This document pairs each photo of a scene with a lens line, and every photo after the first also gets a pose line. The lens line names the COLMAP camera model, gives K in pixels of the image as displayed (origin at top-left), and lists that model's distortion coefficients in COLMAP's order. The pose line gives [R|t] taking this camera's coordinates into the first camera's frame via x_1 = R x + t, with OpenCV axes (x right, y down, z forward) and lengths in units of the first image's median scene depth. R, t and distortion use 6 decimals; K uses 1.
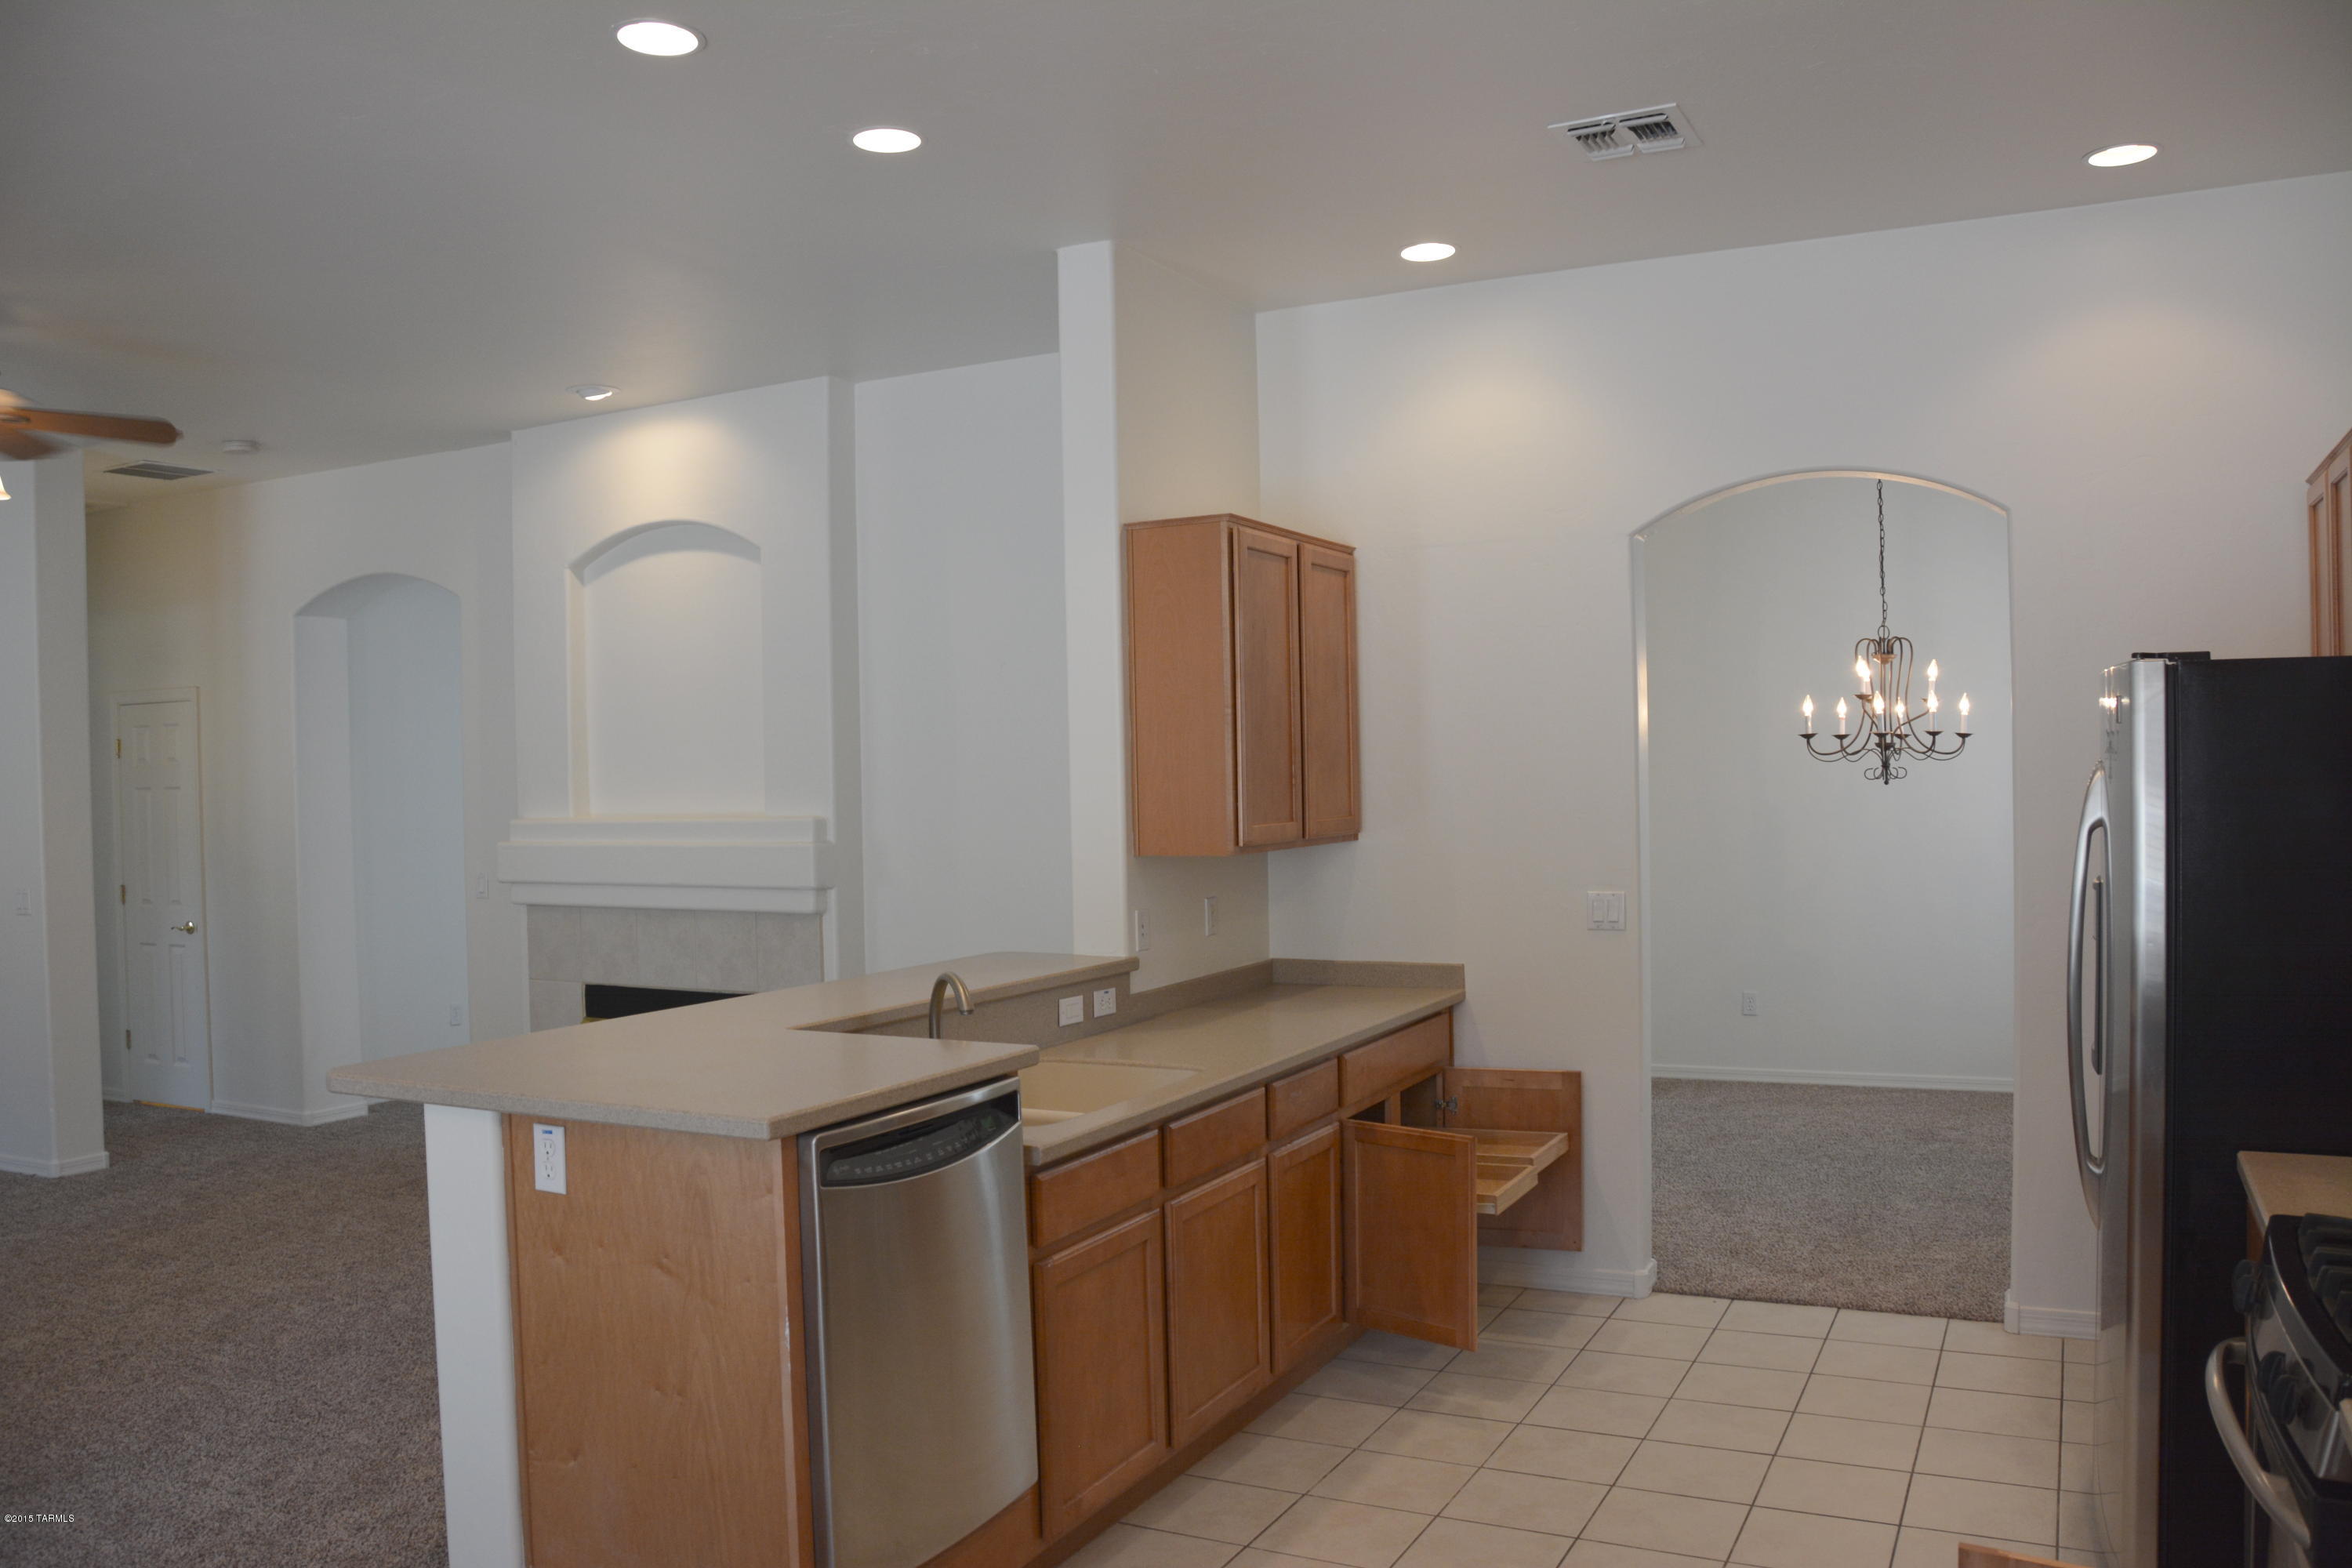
lens RADIAL K [[1847.6, 0, 1160.7], [0, 1847.6, 794.5], [0, 0, 1]] dist [-0.166017, 0.133930]
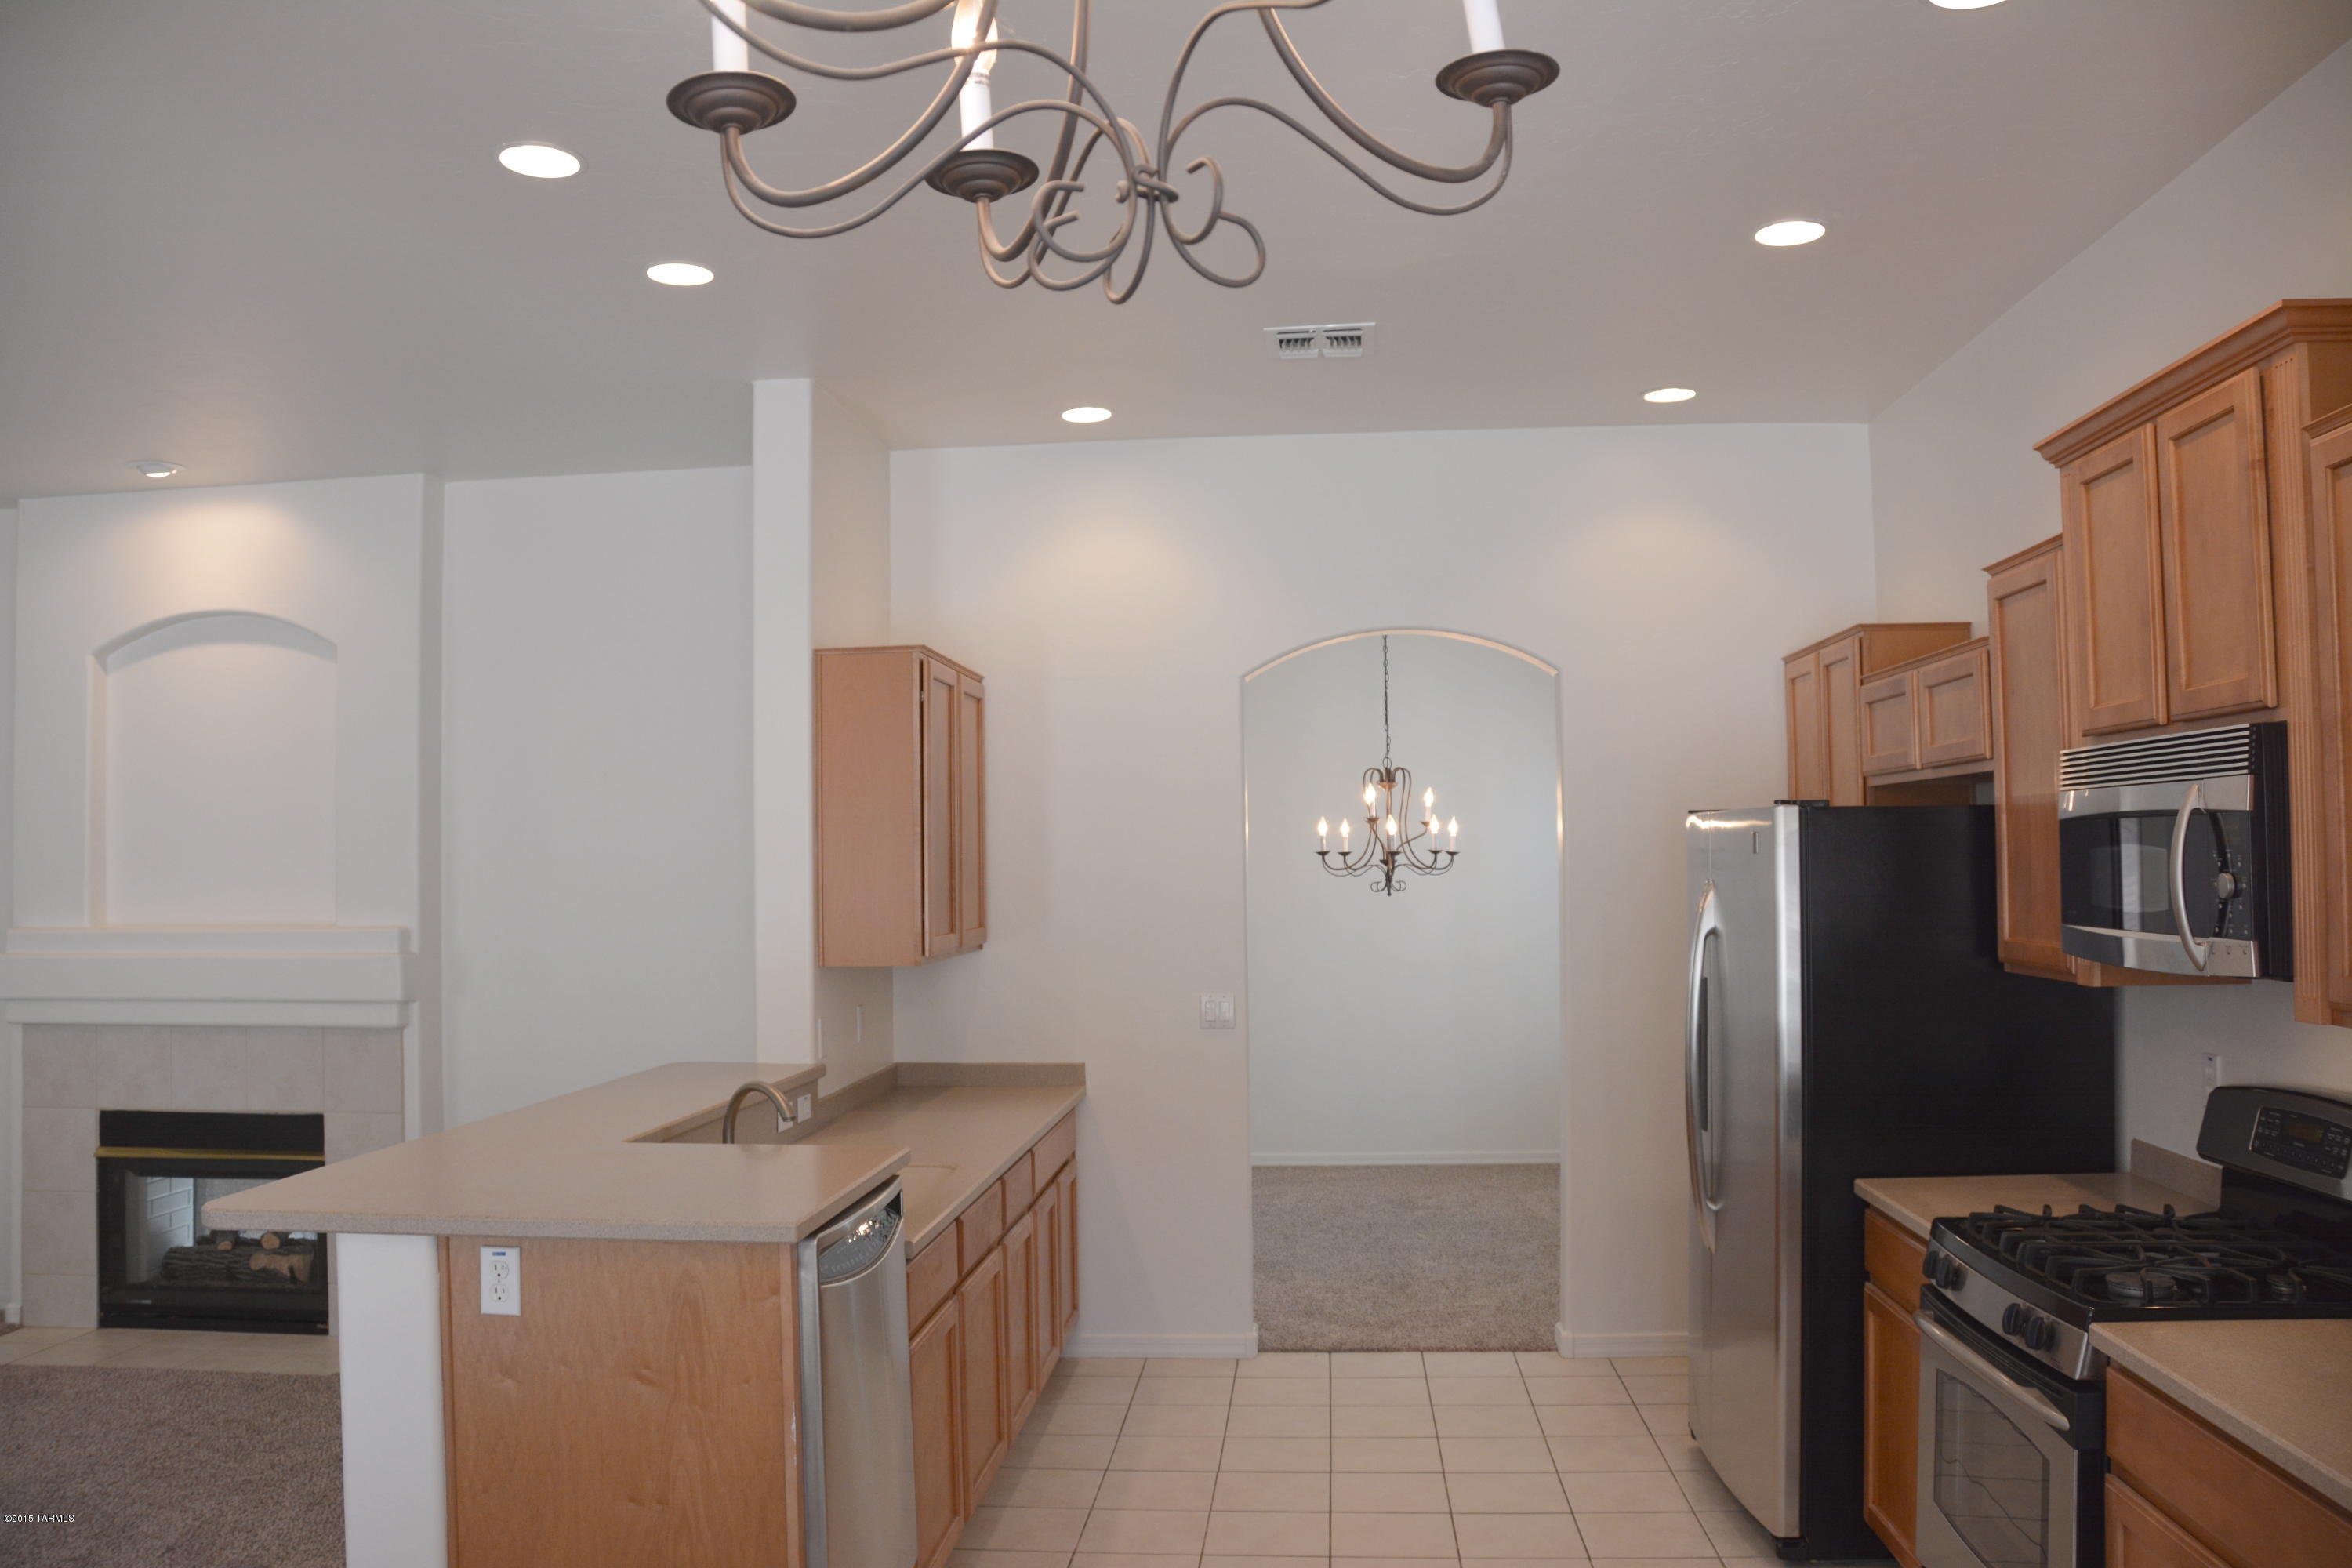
lens RADIAL K [[1847.6, 0, 1160.7], [0, 1847.6, 794.5], [0, 0, 1]] dist [-0.166017, 0.133930]
pose [[0.926047, 0.021382, 0.376802, -0.215953], [-0.000187, 0.998420, -0.056197, -0.005192], [-0.377408, 0.051971, 0.924588, -0.034009]]
